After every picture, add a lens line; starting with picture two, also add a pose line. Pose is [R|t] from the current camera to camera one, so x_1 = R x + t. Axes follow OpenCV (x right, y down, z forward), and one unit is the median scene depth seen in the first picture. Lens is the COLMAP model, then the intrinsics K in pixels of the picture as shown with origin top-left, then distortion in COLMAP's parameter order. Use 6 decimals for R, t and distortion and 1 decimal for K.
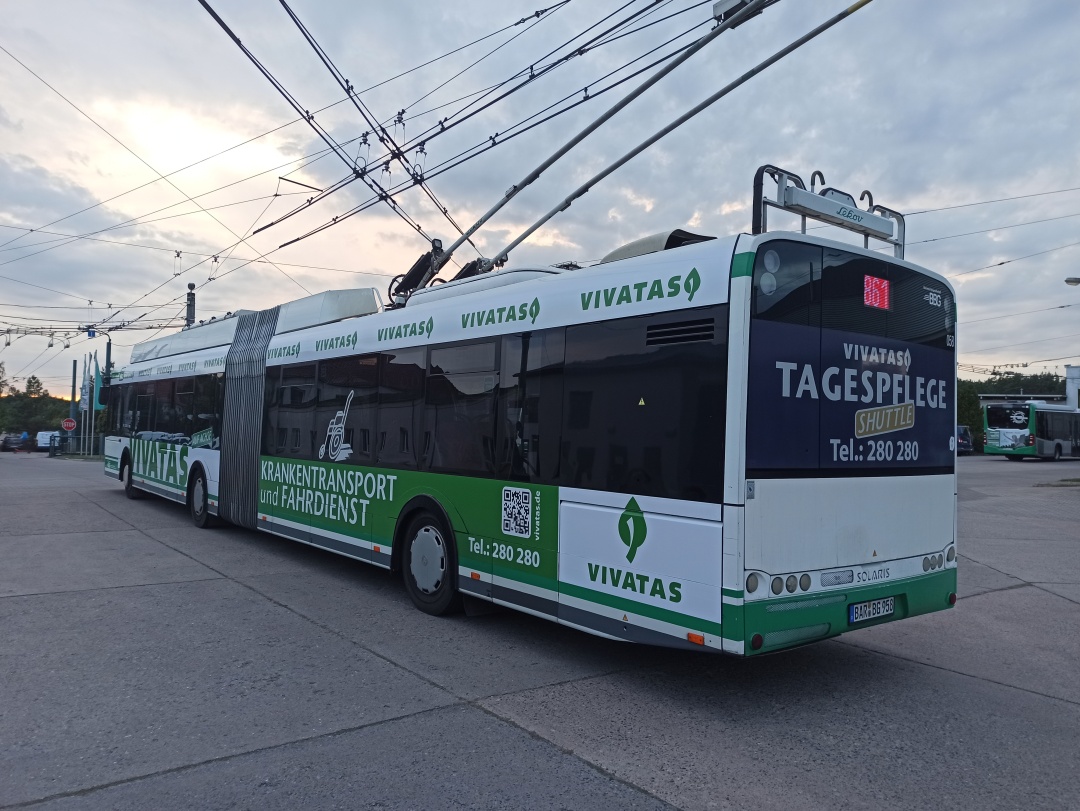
lens RADIAL K [[777.1, 0, 524.1], [0, 777.1, 410.6], [0, 0, 1]] dist [0.080774, -0.067499]
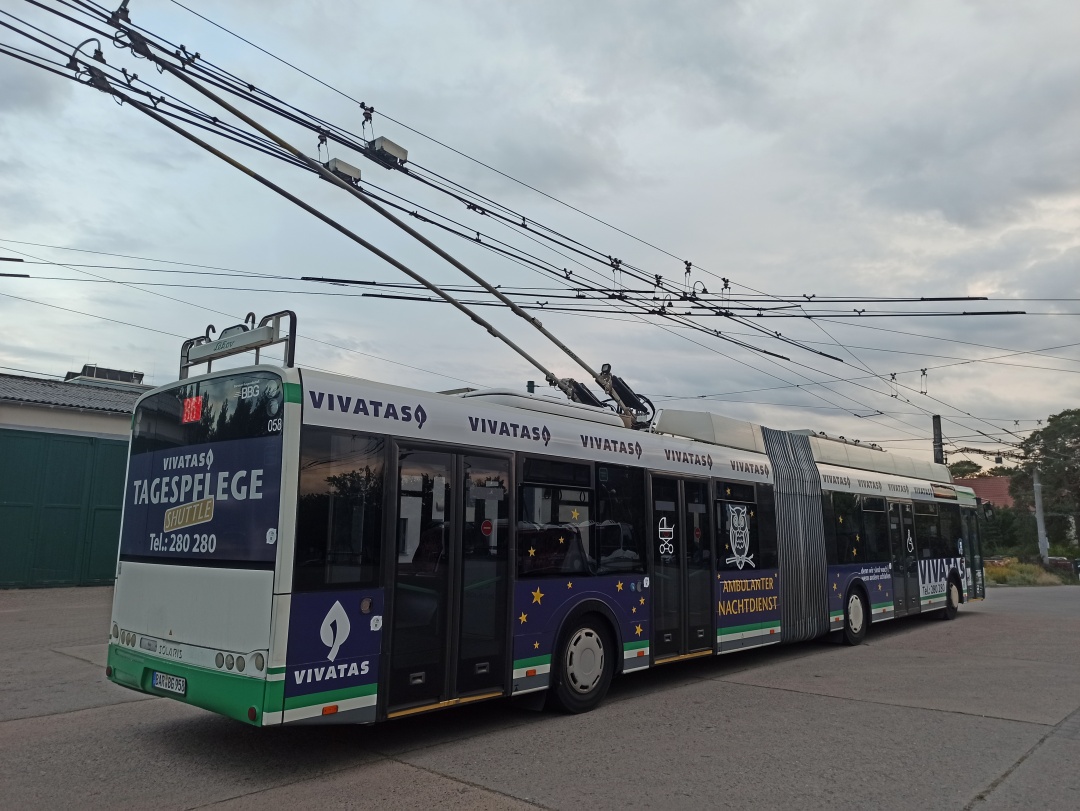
lens RADIAL K [[792.0, 0, 533.1], [0, 792.0, 407.5], [0, 0, 1]] dist [0.079234, -0.070653]
pose [[0.188736, -0.177020, -0.965941, 1.694242], [0.018559, 0.984086, -0.176719, 0.072005], [0.981852, 0.015426, 0.189018, 1.253068]]
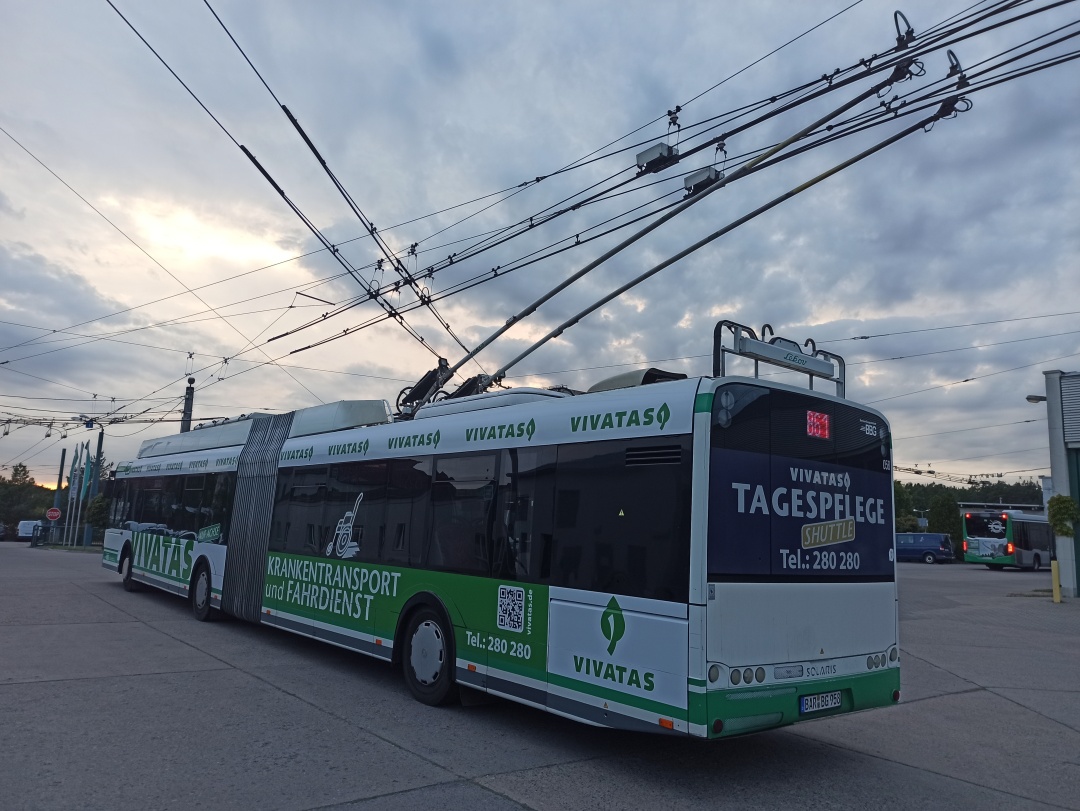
lens RADIAL K [[792.0, 0, 533.1], [0, 792.0, 407.5], [0, 0, 1]] dist [0.079234, -0.070653]
pose [[0.999356, 0.024816, 0.025919, -0.015812], [-0.021455, 0.992206, -0.122750, -0.017962], [-0.028763, 0.122115, 0.992099, -0.187640]]
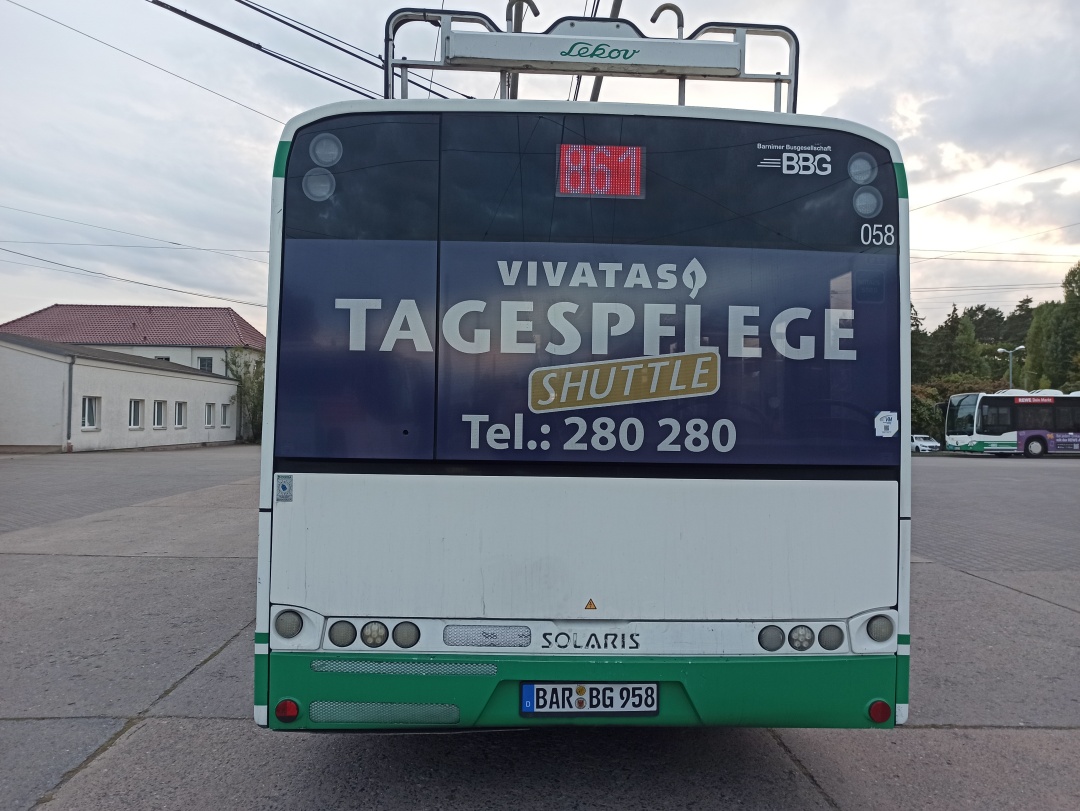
lens RADIAL K [[792.0, 0, 533.1], [0, 792.0, 407.5], [0, 0, 1]] dist [0.079234, -0.070653]
pose [[0.825293, -0.018246, -0.564409, 0.728930], [0.018807, 0.999812, -0.004823, 0.031869], [0.564391, -0.006635, 0.825481, 0.458873]]
